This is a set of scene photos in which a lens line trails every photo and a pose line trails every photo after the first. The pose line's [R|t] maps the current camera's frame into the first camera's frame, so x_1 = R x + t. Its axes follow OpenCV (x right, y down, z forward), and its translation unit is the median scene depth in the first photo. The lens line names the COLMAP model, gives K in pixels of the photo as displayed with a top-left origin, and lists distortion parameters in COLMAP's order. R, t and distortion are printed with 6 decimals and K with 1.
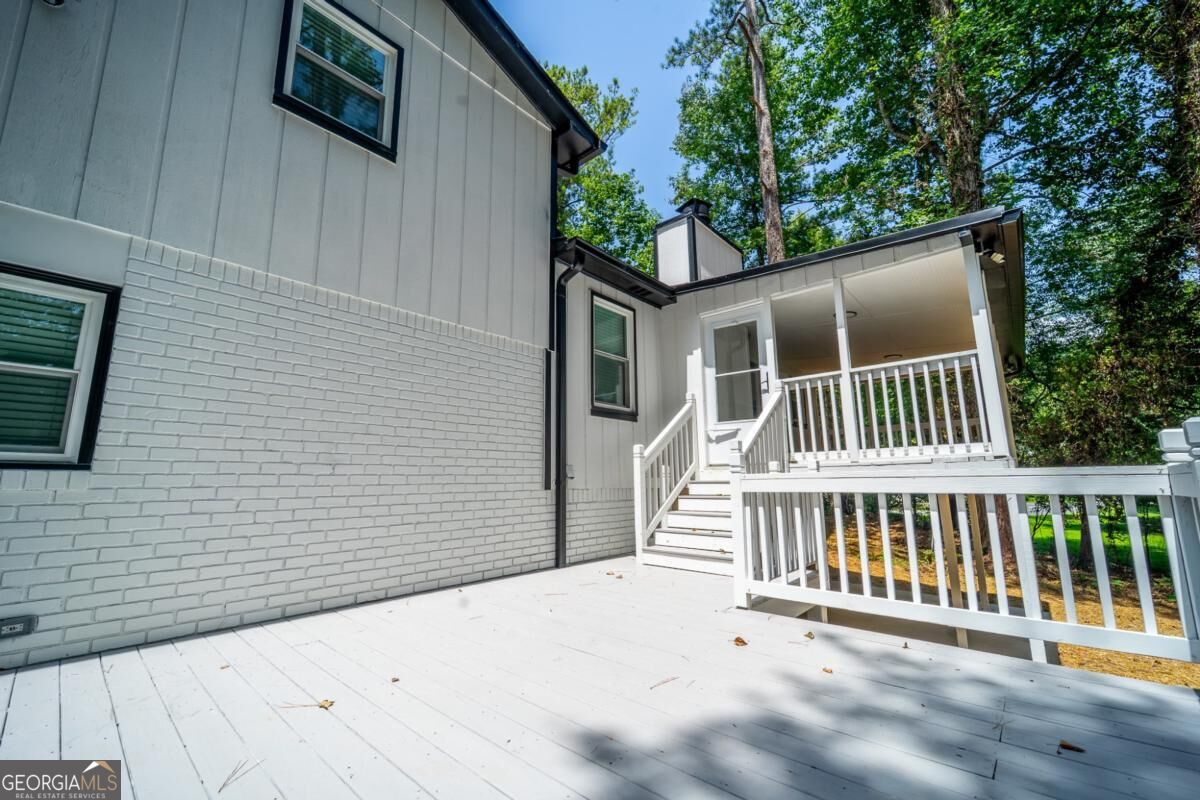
lens RADIAL K [[481.7, 0, 600.5], [0, 481.7, 397.8], [0, 0, 1]] dist [0.001955, -0.000523]
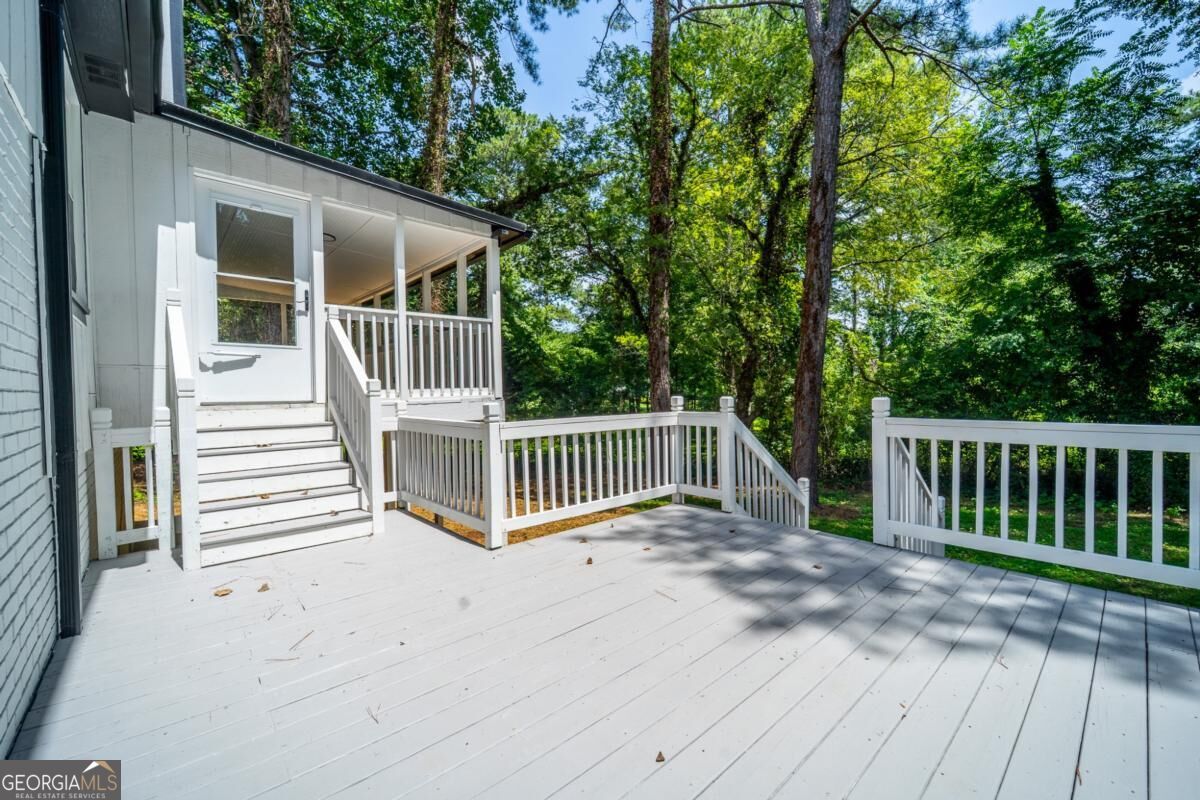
lens RADIAL K [[481.7, 0, 600.5], [0, 481.7, 397.8], [0, 0, 1]] dist [0.001955, -0.000523]
pose [[0.109979, -0.008582, 0.993897, -0.443026], [-0.159544, 0.986844, 0.026176, 0.027440], [-0.981046, -0.161449, 0.107163, 0.432644]]
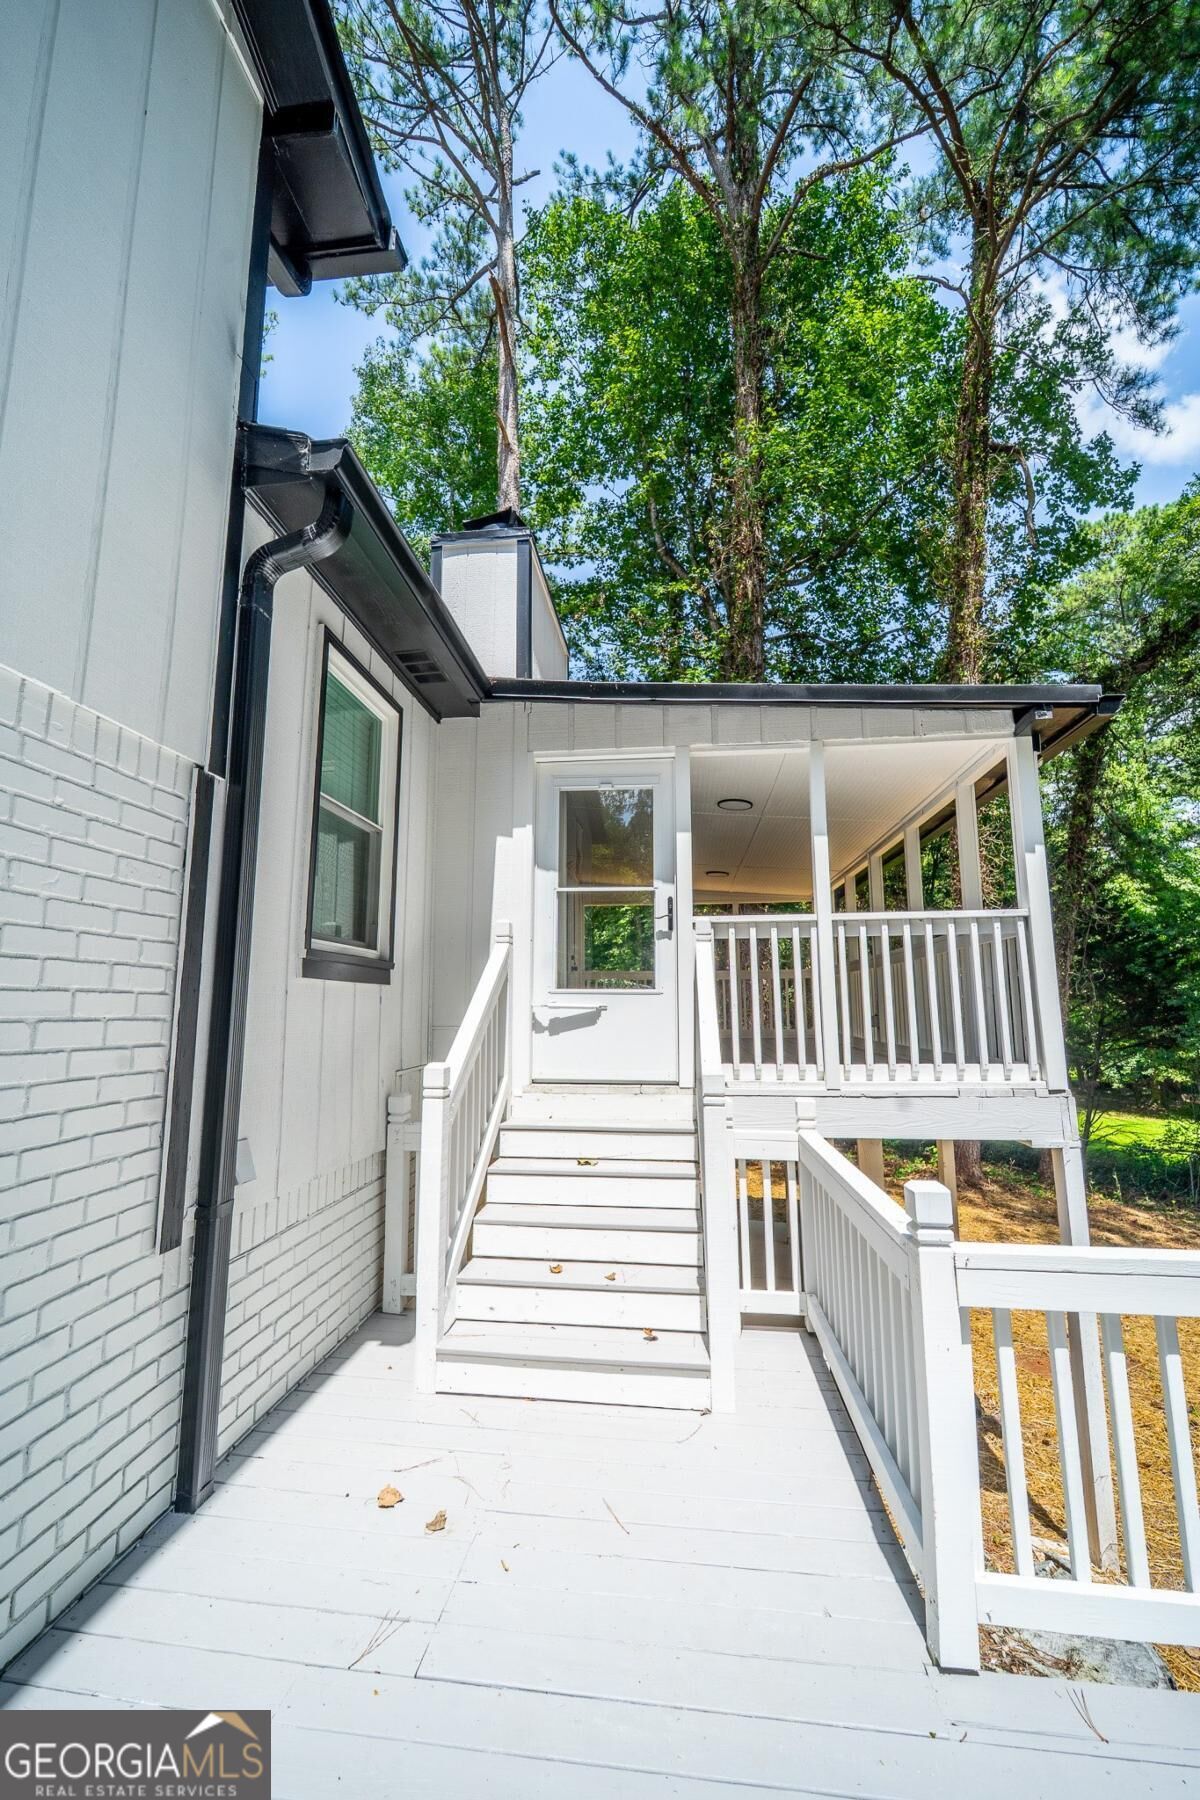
lens RADIAL K [[722.6, 0, 600.1], [0, 722.6, 901.4], [0, 0, 1]] dist [0.001955, -0.000523]
pose [[0.821468, 0.092265, 0.562741, -0.146467], [-0.105531, 0.994375, -0.008985, -0.037533], [-0.560404, -0.052005, 0.826585, 0.456710]]
